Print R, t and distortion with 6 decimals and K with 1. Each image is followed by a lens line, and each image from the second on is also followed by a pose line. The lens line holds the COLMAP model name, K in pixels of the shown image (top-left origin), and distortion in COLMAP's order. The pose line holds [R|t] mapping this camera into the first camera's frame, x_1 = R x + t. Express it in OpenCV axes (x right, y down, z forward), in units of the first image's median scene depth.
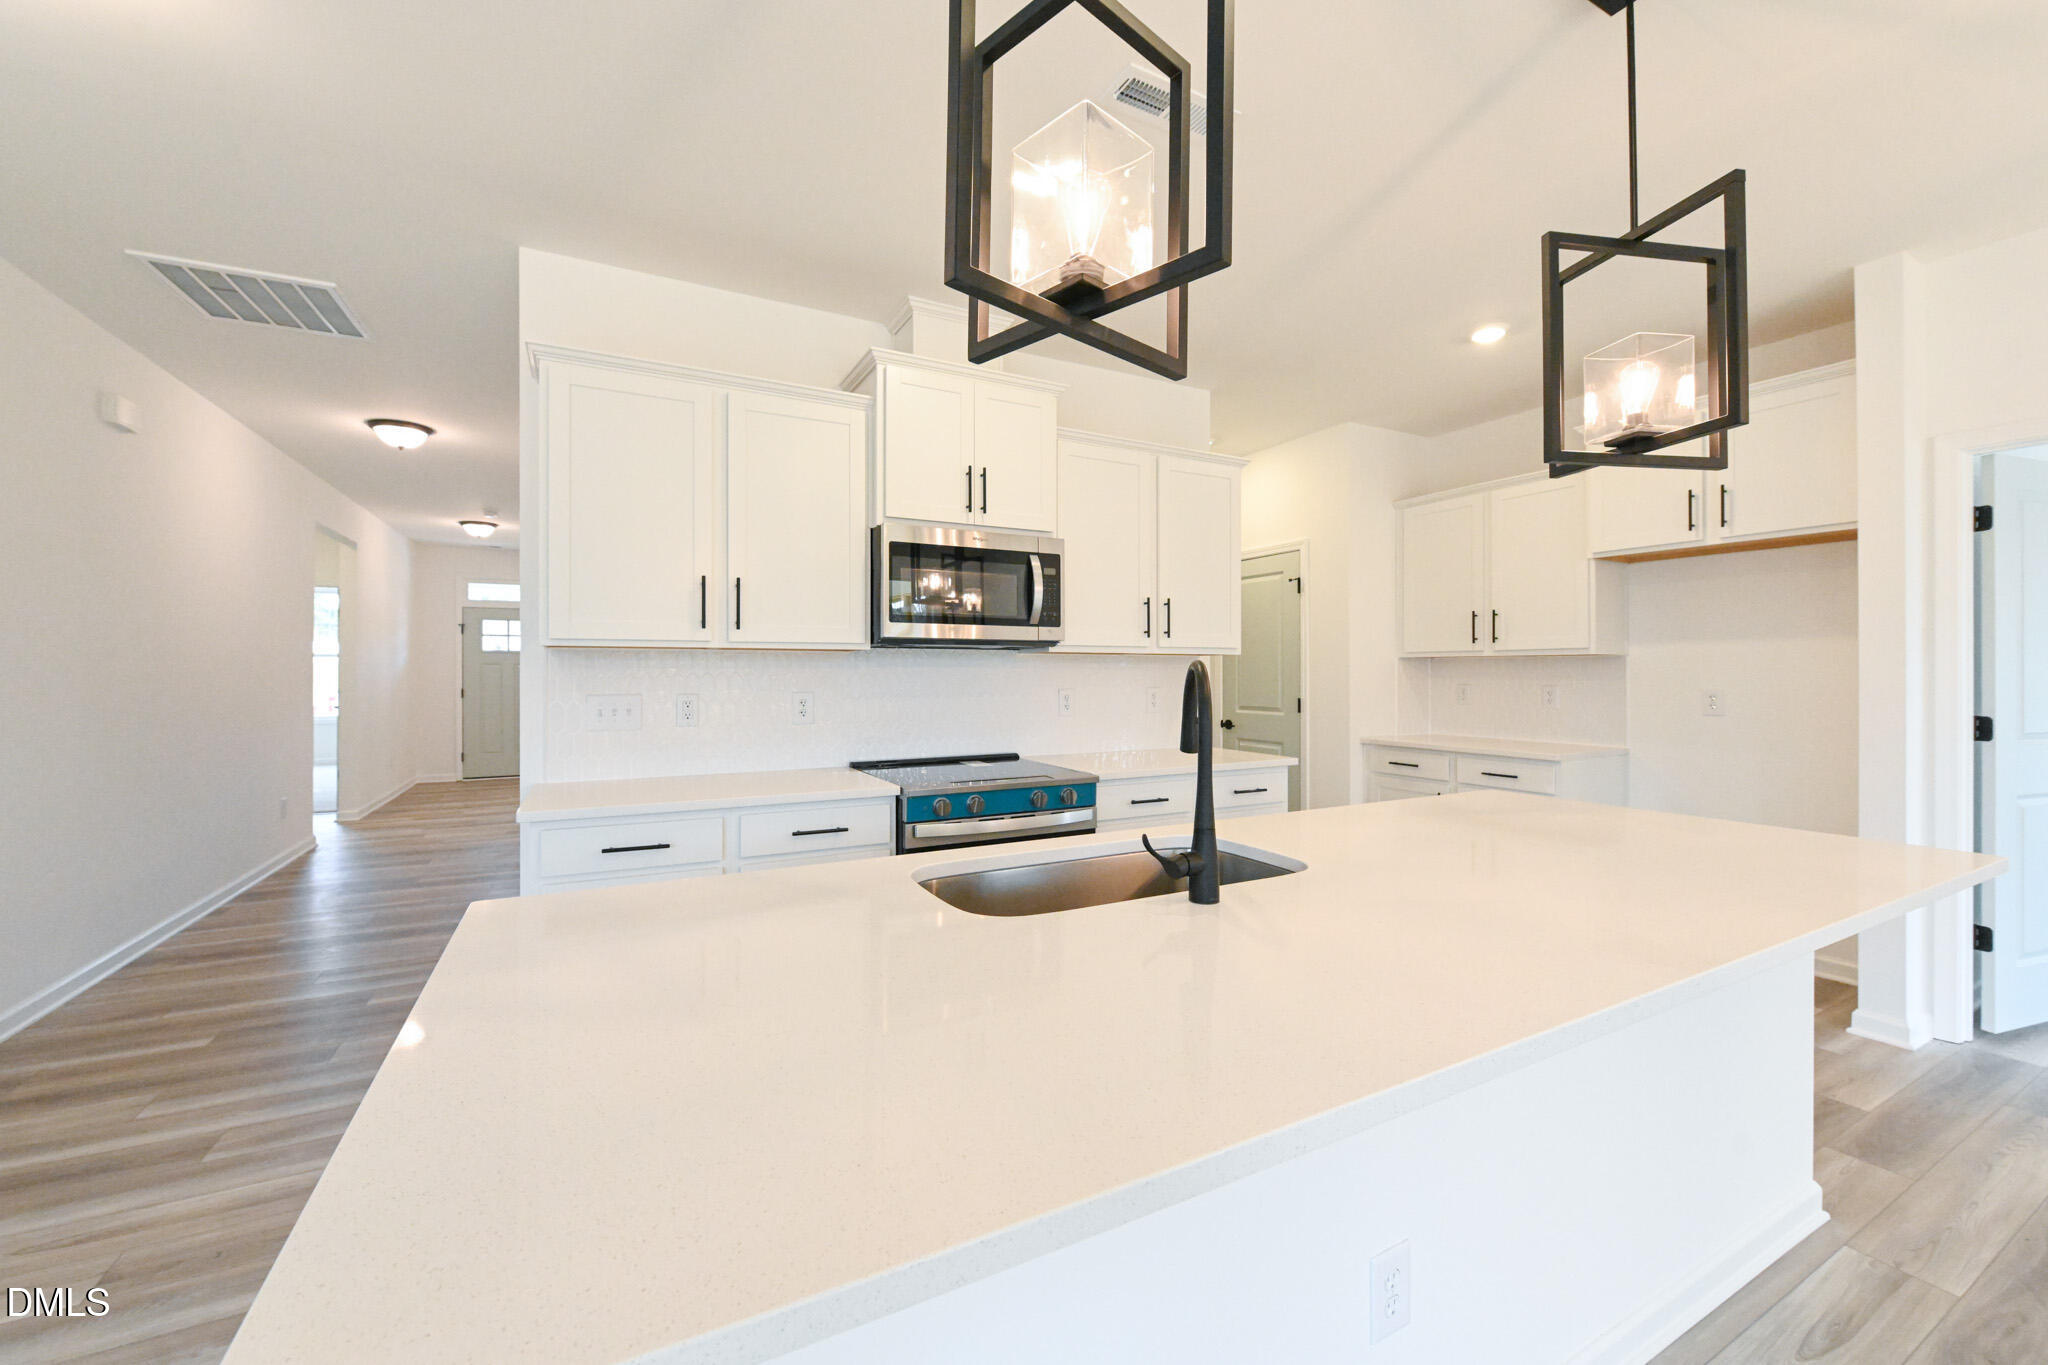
lens RADIAL K [[814.7, 0, 1023.1], [0, 814.7, 670.6], [0, 0, 1]] dist [-0.010541, -0.000698]
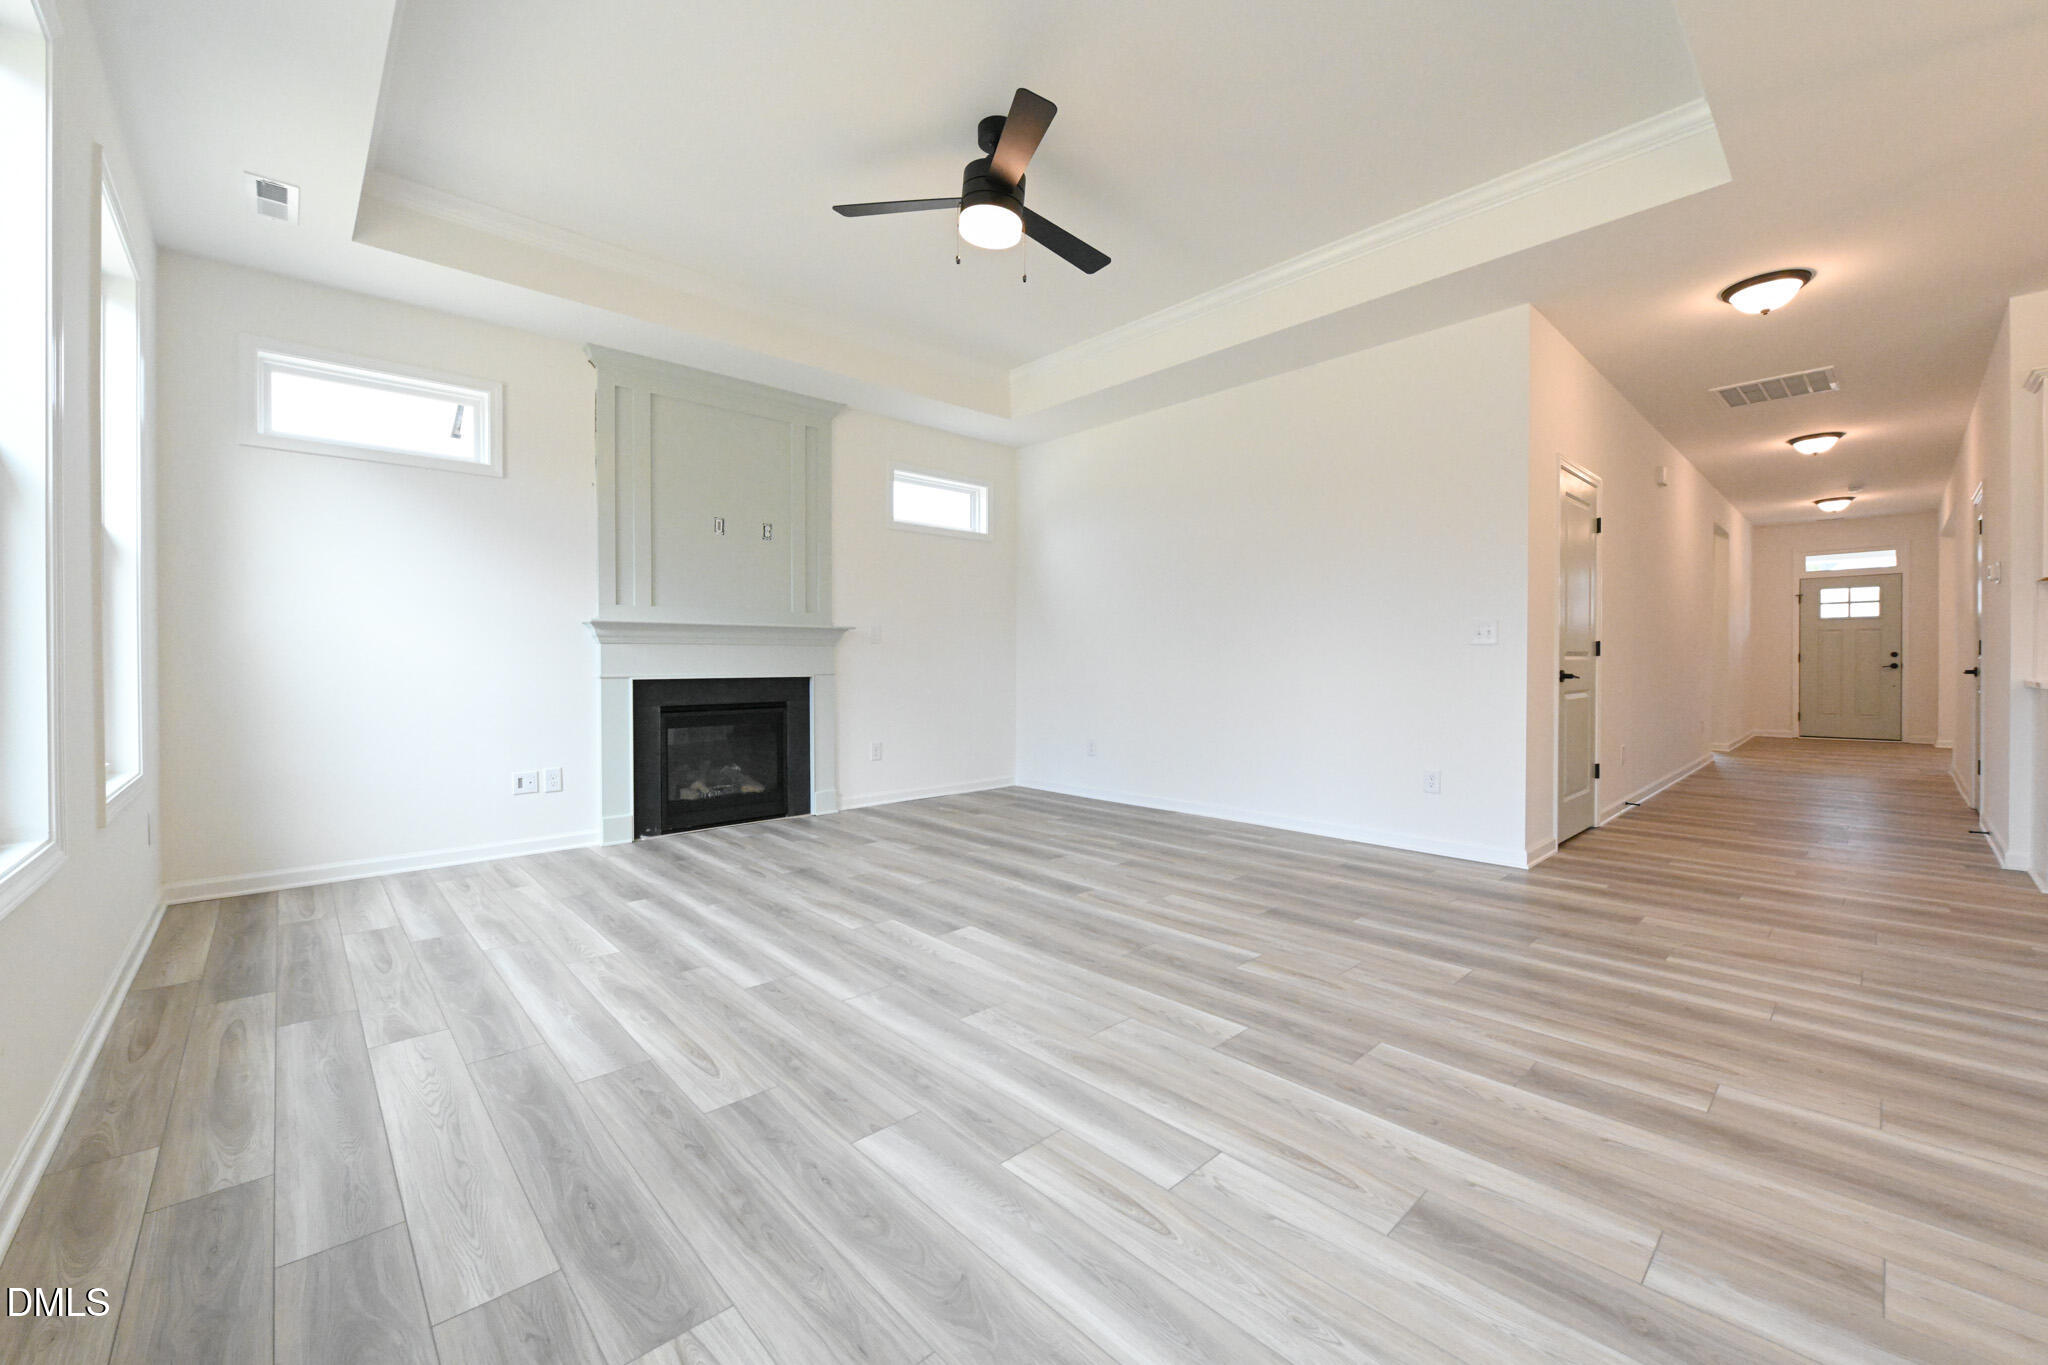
lens RADIAL K [[814.7, 0, 1023.1], [0, 814.7, 670.6], [0, 0, 1]] dist [-0.010541, -0.000698]
pose [[0.266227, 0.009928, -0.963859, 0.225216], [0.004562, 0.999923, 0.011560, 0.082110], [0.963900, -0.007475, 0.266161, -0.881053]]
